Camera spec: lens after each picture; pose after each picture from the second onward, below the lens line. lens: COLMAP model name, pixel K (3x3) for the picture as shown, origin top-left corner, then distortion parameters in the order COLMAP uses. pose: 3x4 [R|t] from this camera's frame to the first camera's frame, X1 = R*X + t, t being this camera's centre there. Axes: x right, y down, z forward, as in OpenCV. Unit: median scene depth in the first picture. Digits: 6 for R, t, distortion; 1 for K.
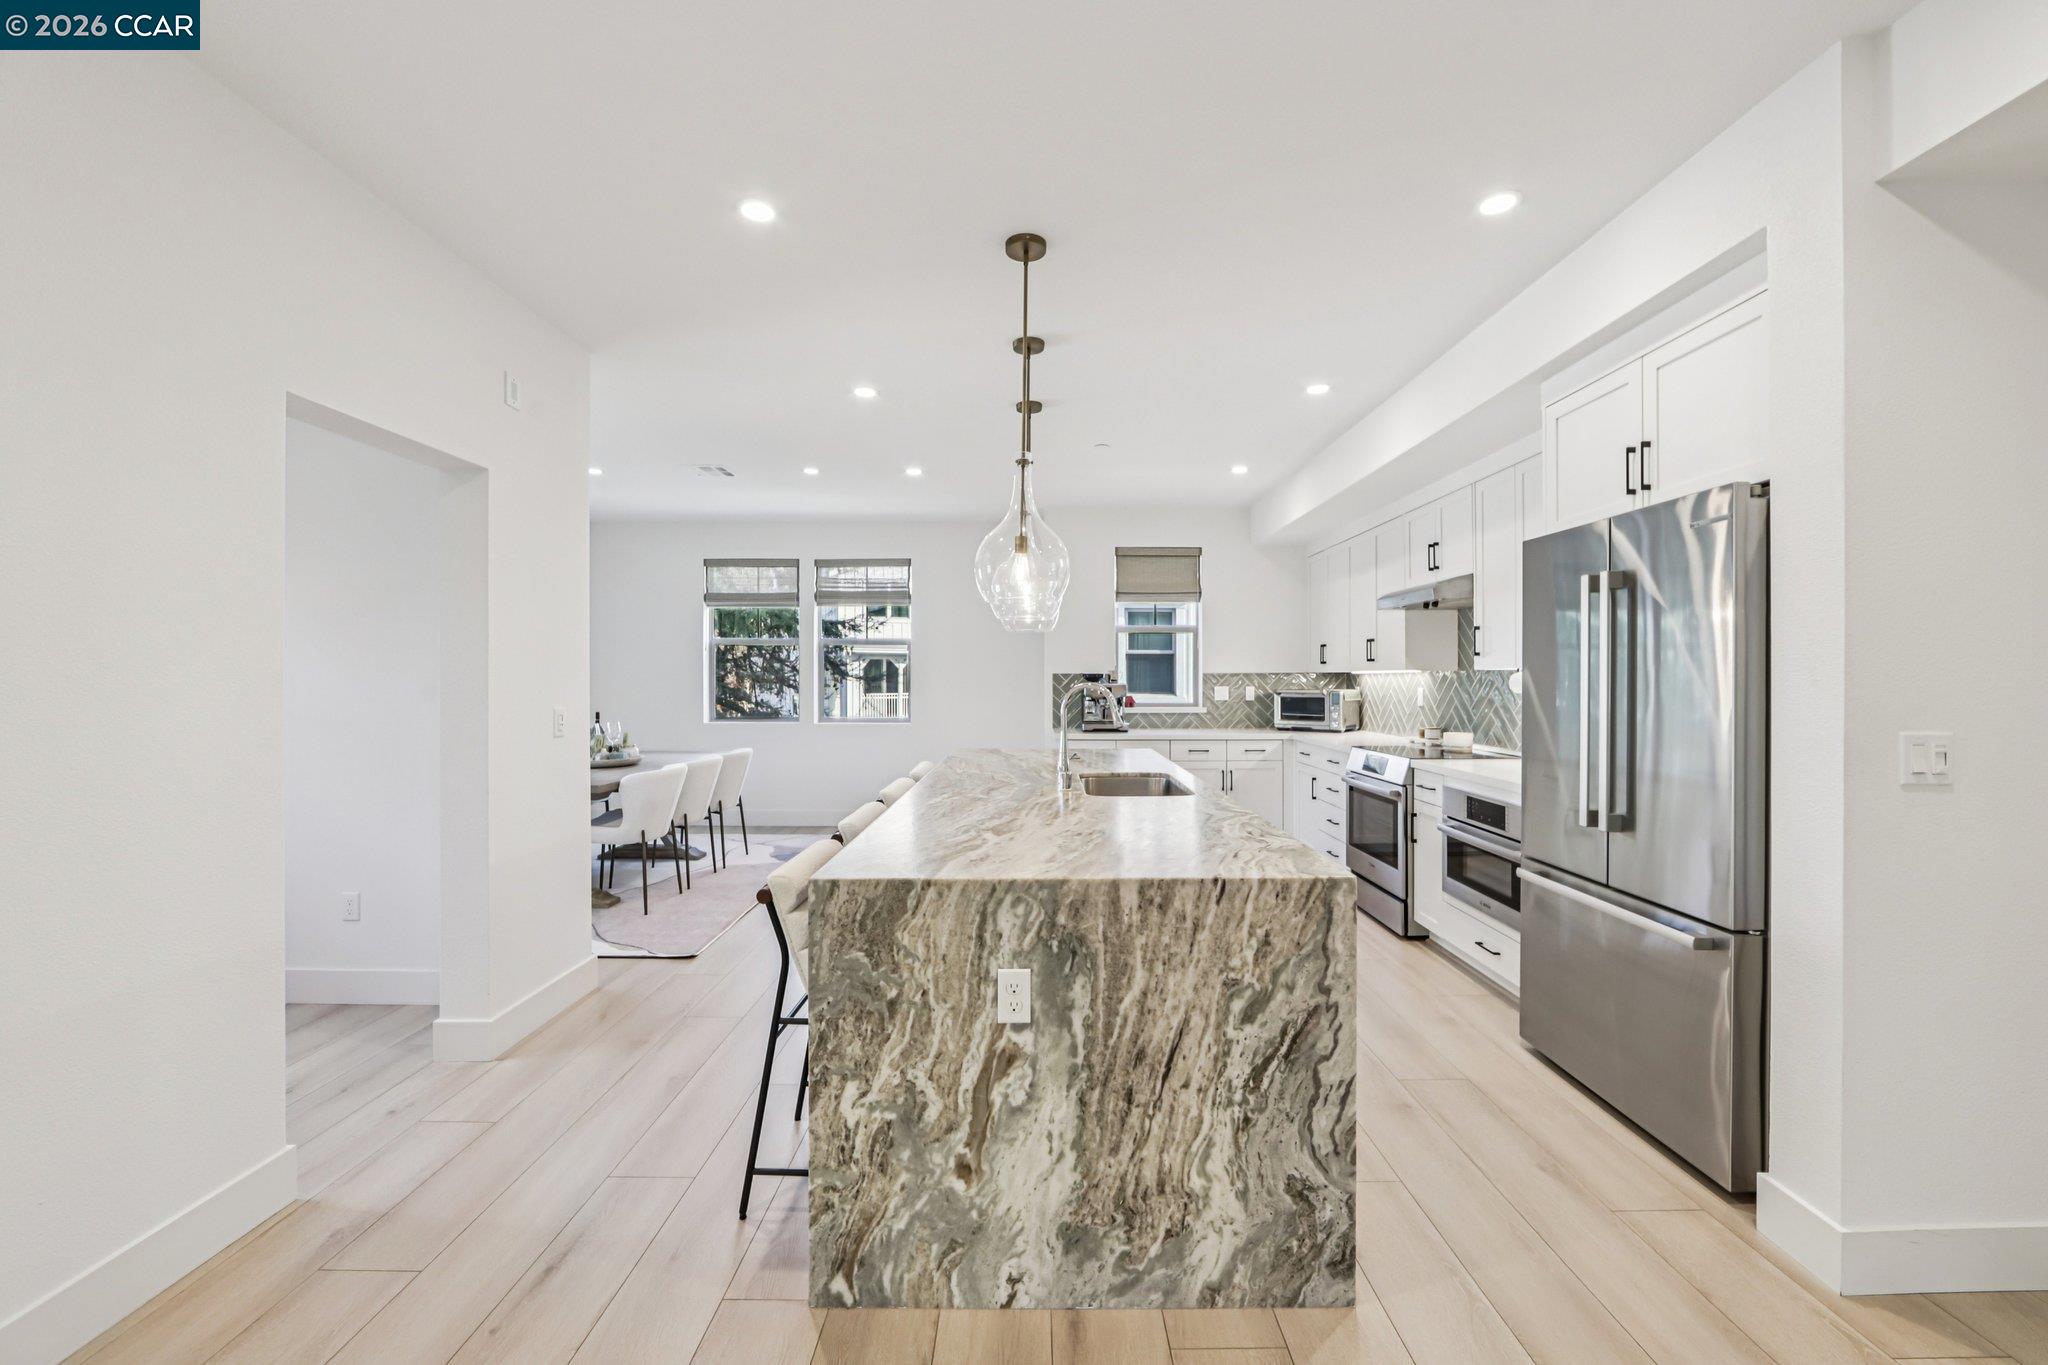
lens RADIAL K [[806.3, 0, 1023.6], [0, 806.3, 678.3], [0, 0, 1]] dist [-0.011052, 0.000484]
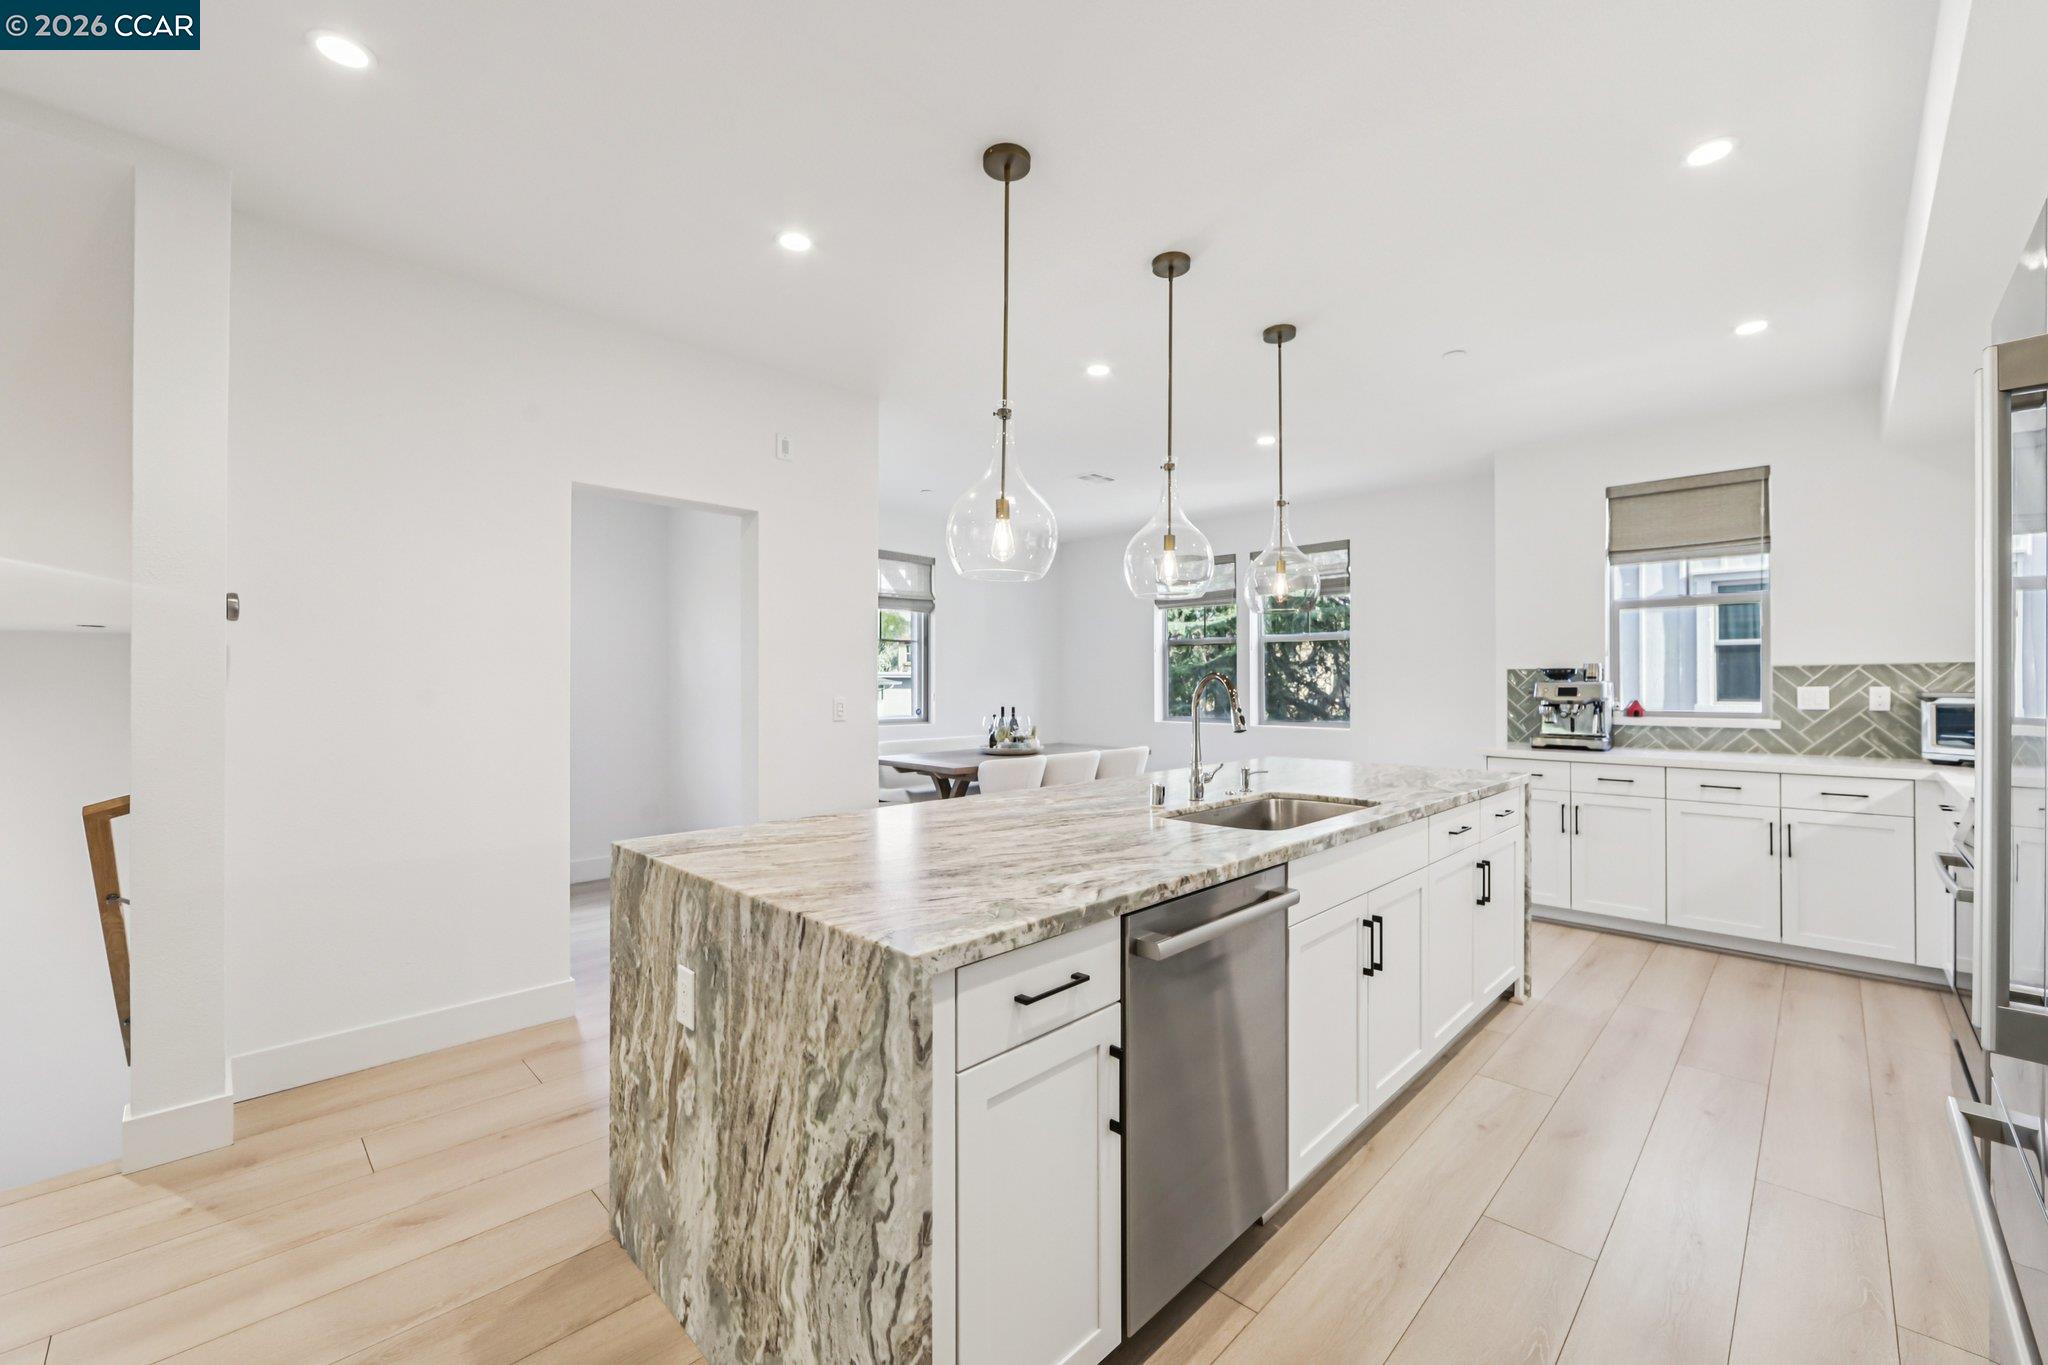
lens RADIAL K [[806.3, 0, 1025.5], [0, 806.3, 684.7], [0, 0, 1]] dist [-0.011052, 0.000484]
pose [[0.721485, 0.000108, -0.692430, 0.918583], [0.000126, 1.000000, 0.000288, 0.032021], [0.692430, -0.000294, 0.721485, 0.600943]]
